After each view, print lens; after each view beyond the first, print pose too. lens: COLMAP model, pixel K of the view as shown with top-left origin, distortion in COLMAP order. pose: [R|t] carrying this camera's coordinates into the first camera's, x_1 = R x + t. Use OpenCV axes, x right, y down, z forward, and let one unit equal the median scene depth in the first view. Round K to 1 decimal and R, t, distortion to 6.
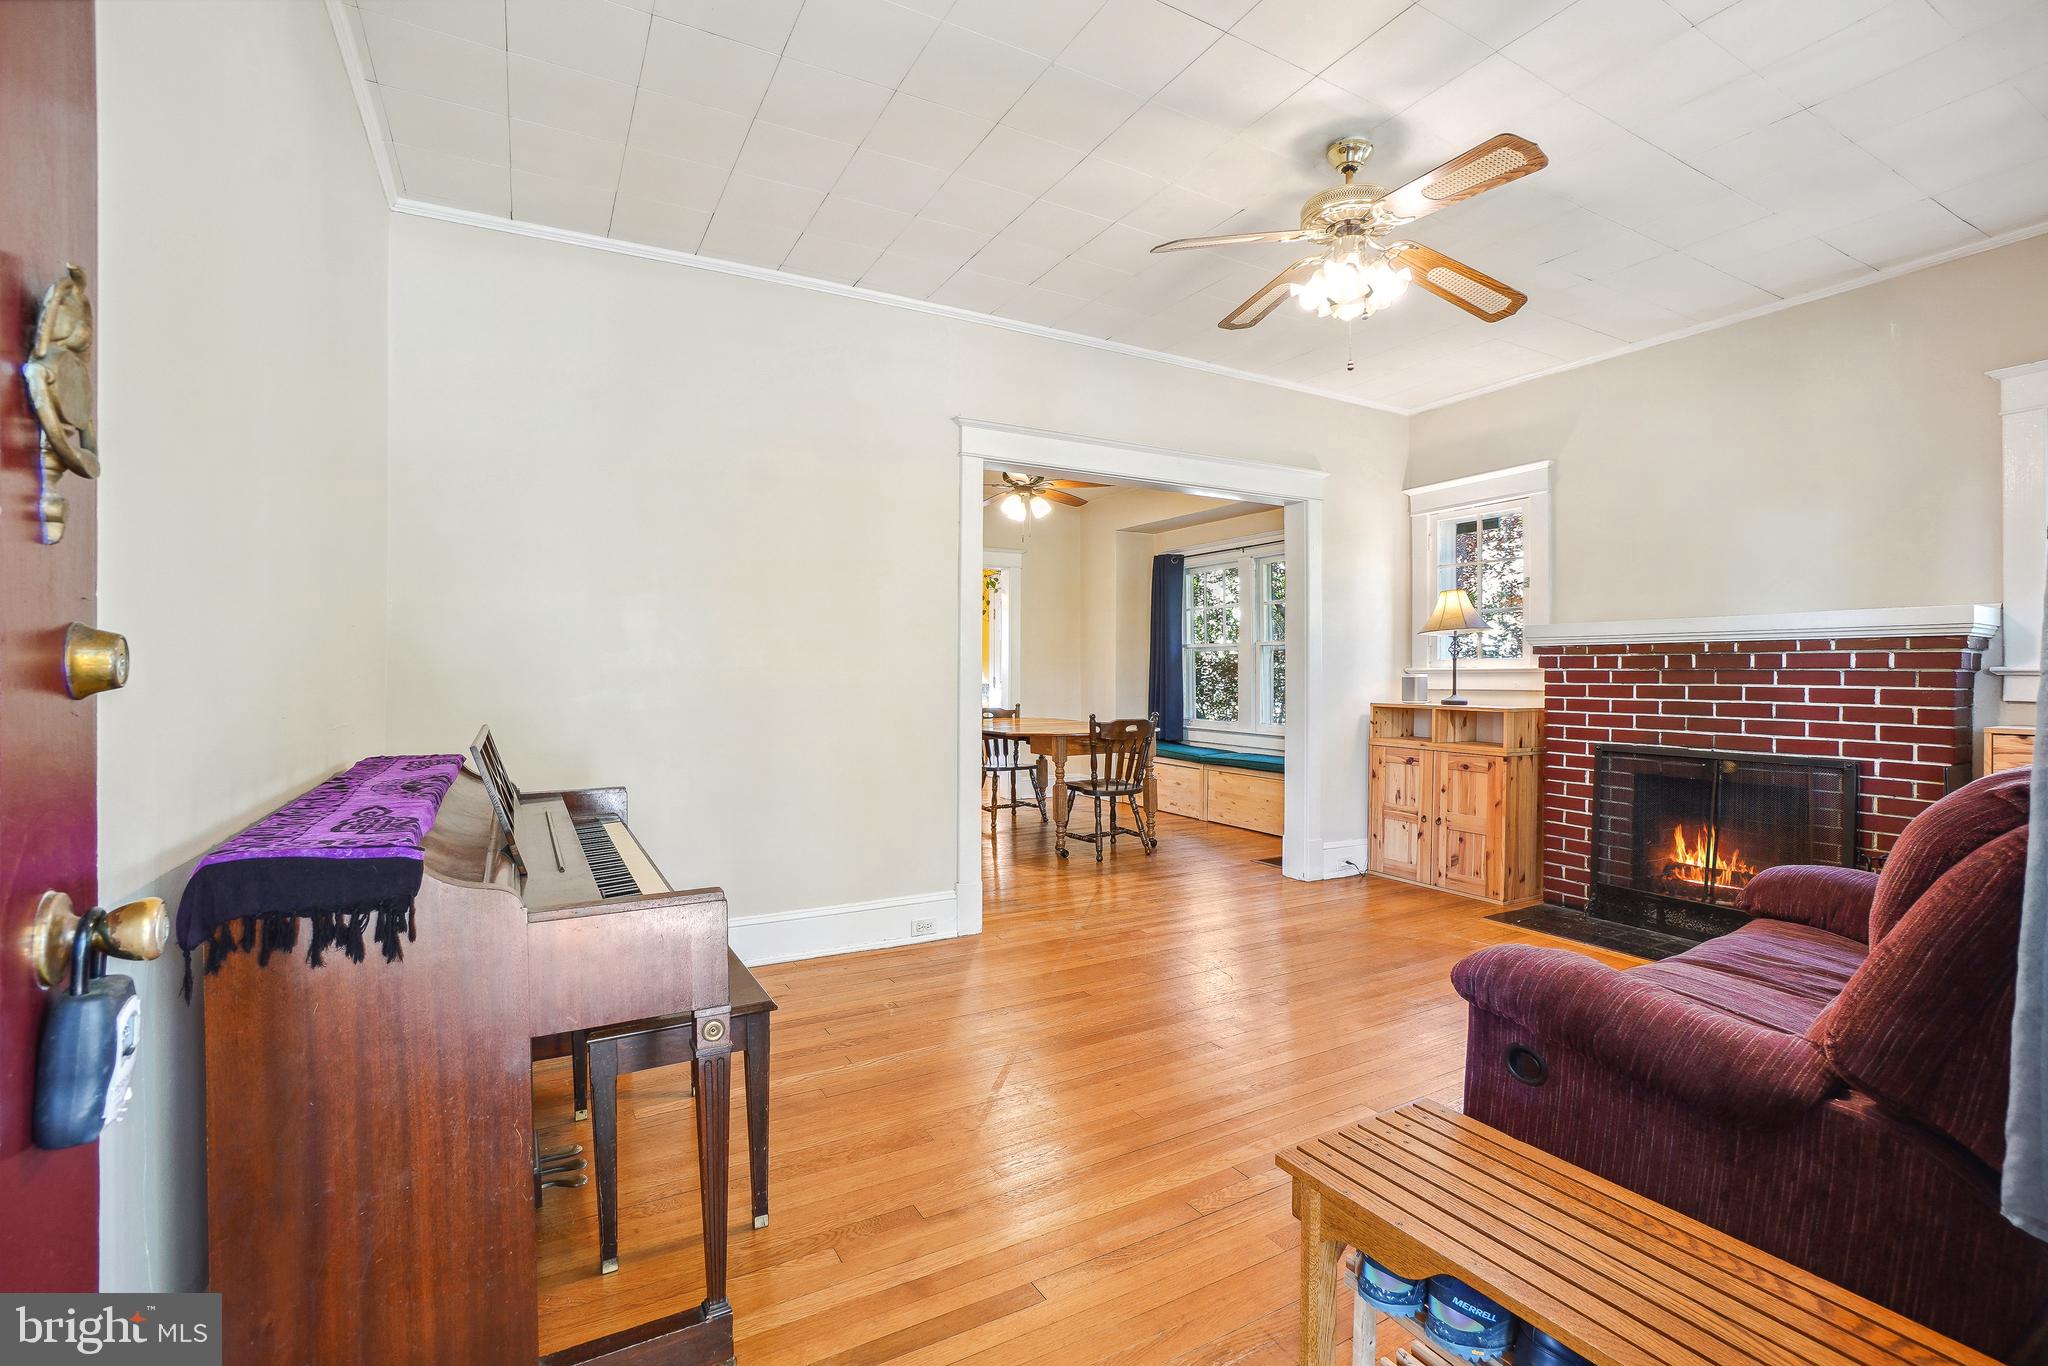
lens RADIAL K [[917.3, 0, 1036.4], [0, 917.3, 672.7], [0, 0, 1]] dist [-0.055808, 0.020941]
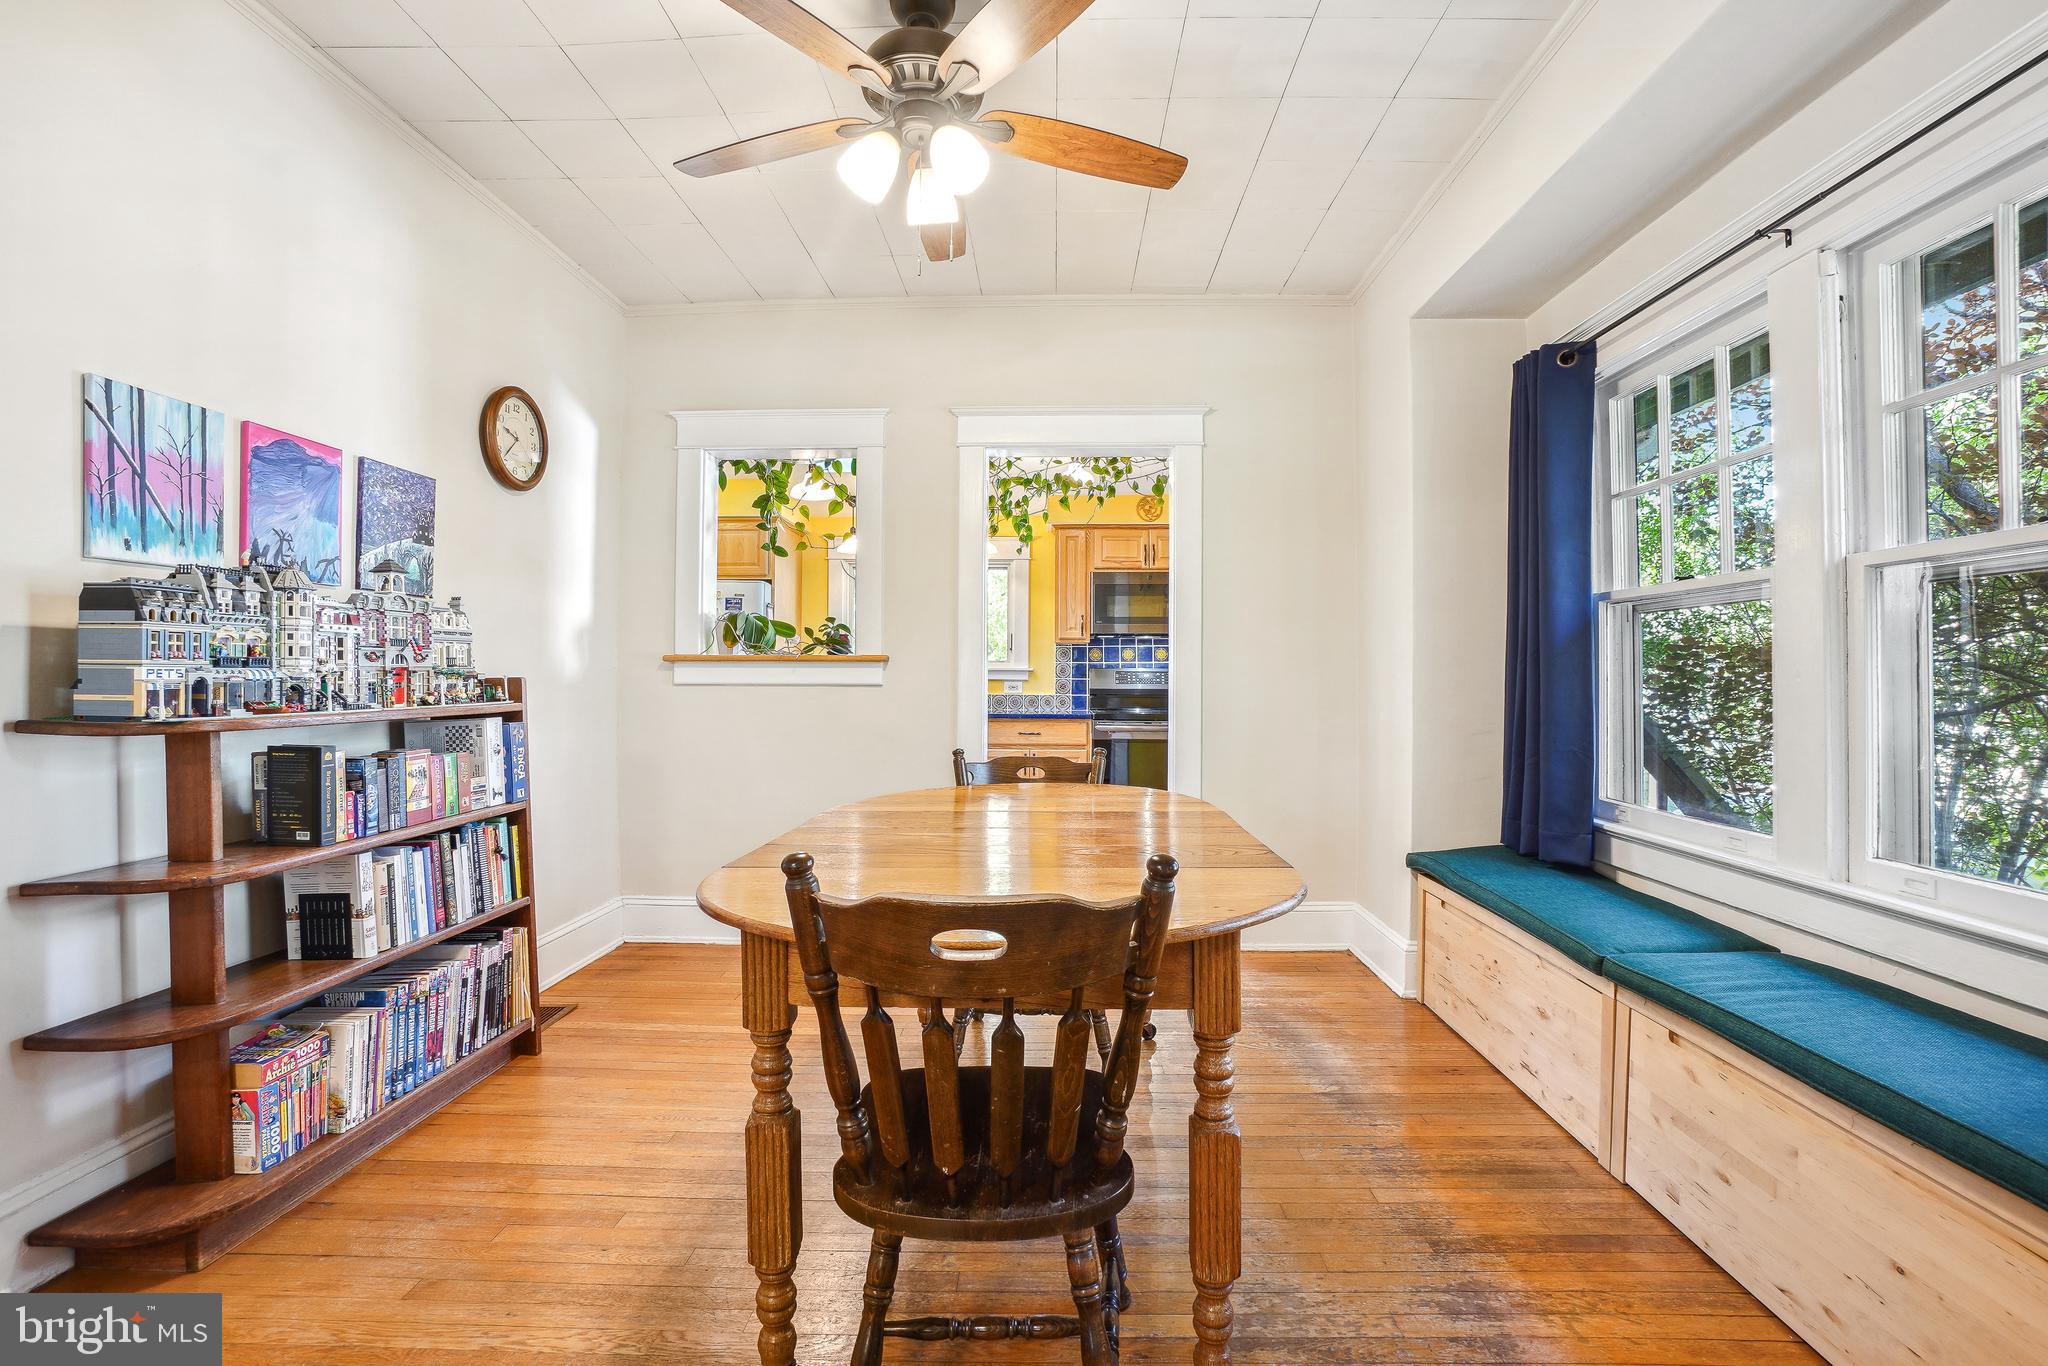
lens RADIAL K [[917.3, 0, 1036.4], [0, 917.3, 672.7], [0, 0, 1]] dist [-0.055808, 0.020941]
pose [[0.855752, -0.001159, -0.517385, 0.156045], [-0.000350, 0.999996, -0.002818, 0.001397], [0.517386, 0.002593, 0.855748, 0.595940]]
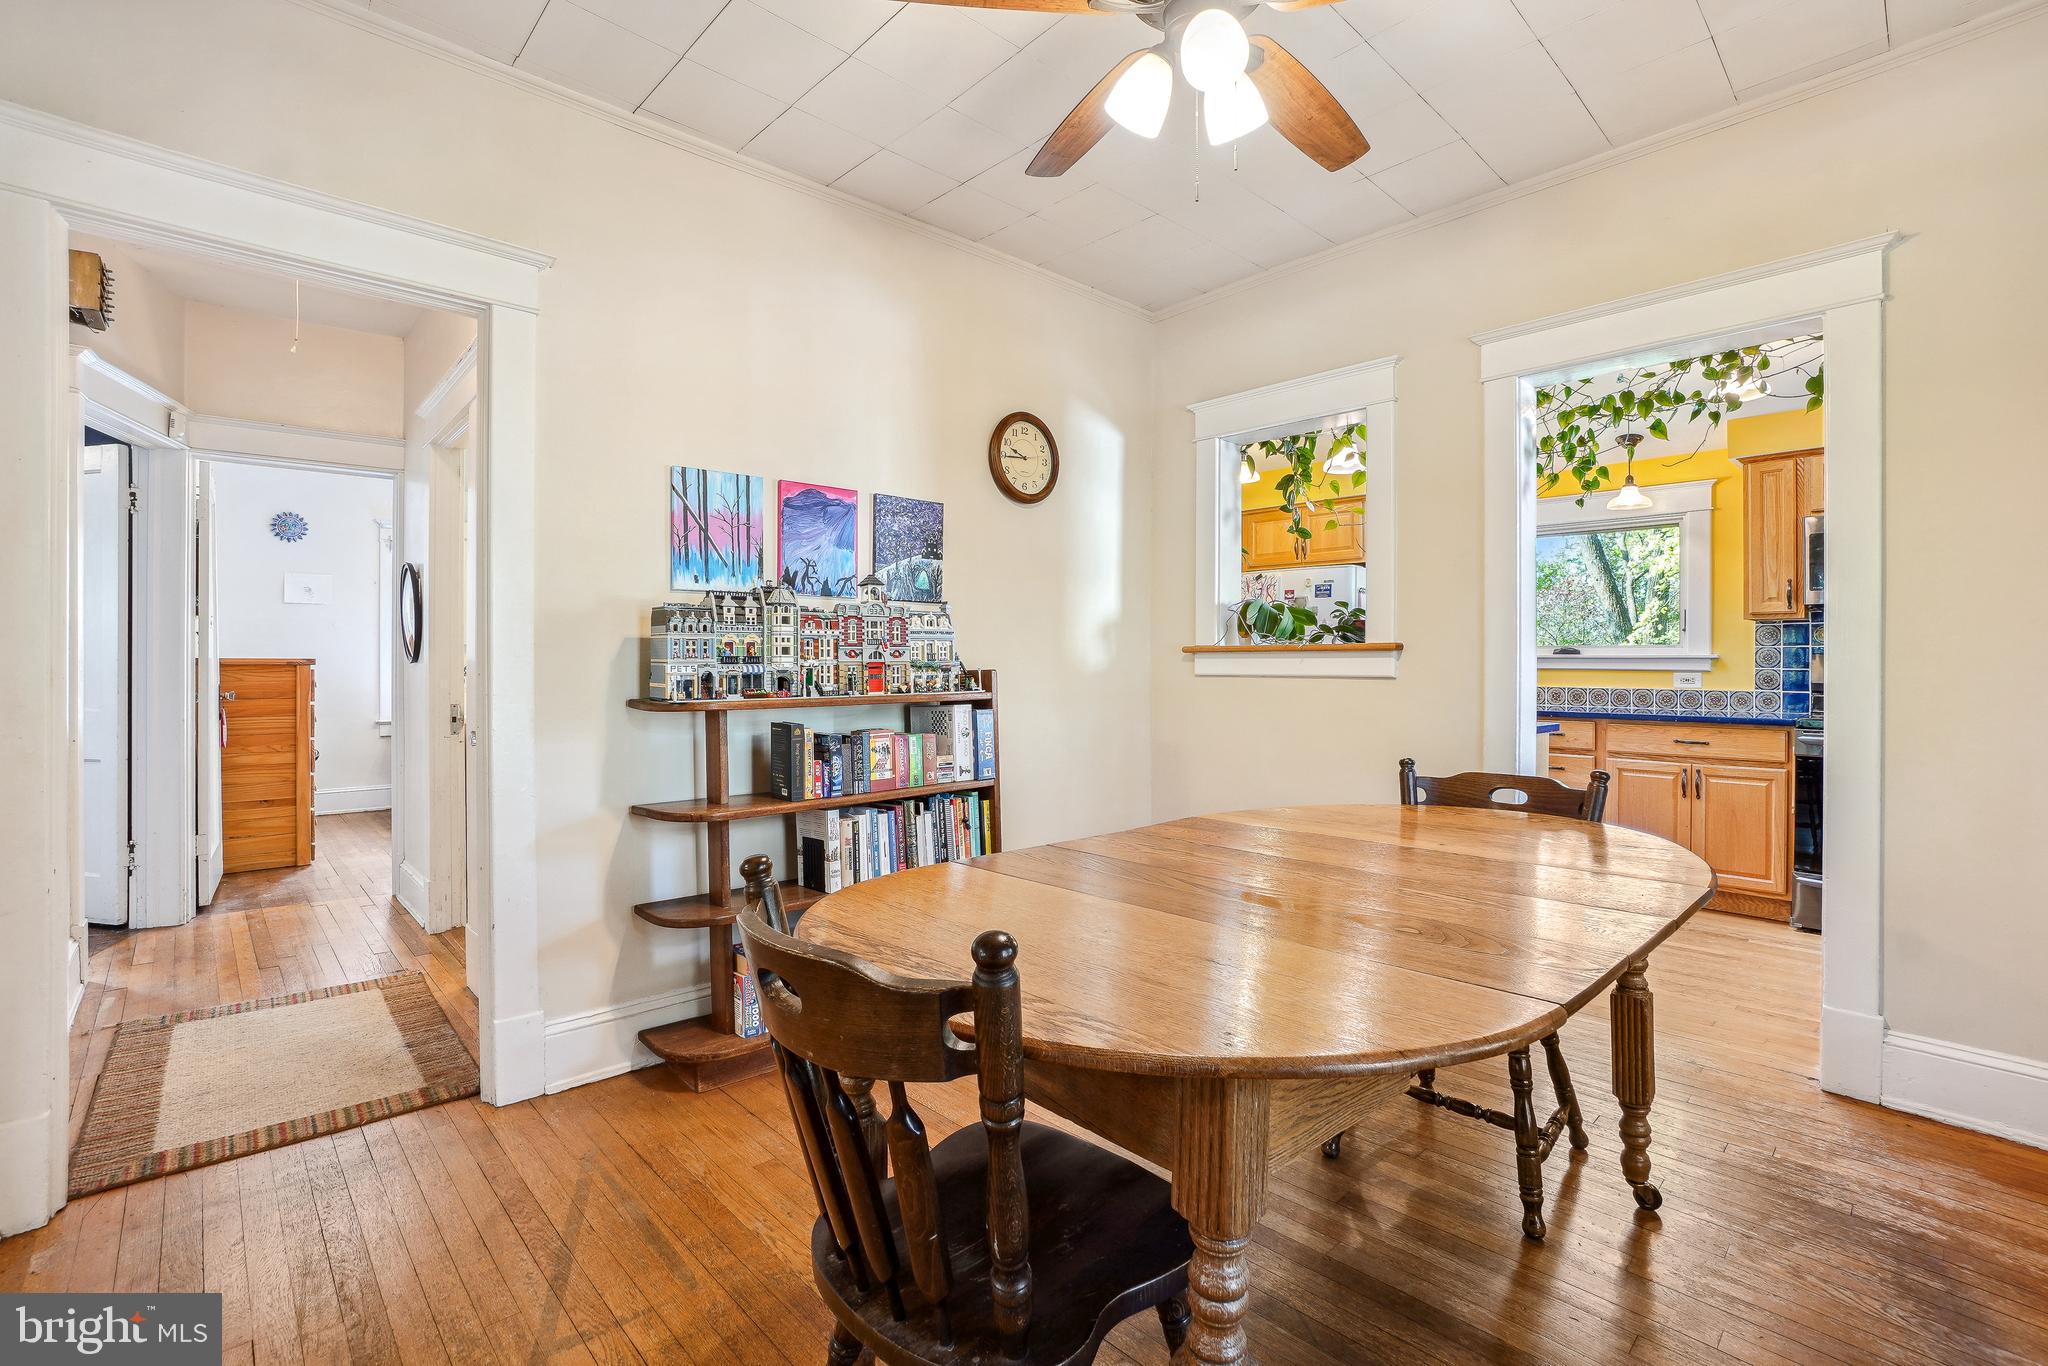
lens RADIAL K [[917.3, 0, 1036.4], [0, 917.3, 672.7], [0, 0, 1]] dist [-0.055808, 0.020941]
pose [[0.244570, 0.008812, -0.969592, 0.199780], [0.003151, 0.999946, 0.009882, -0.000397], [0.969627, -0.005472, 0.244529, 0.715617]]
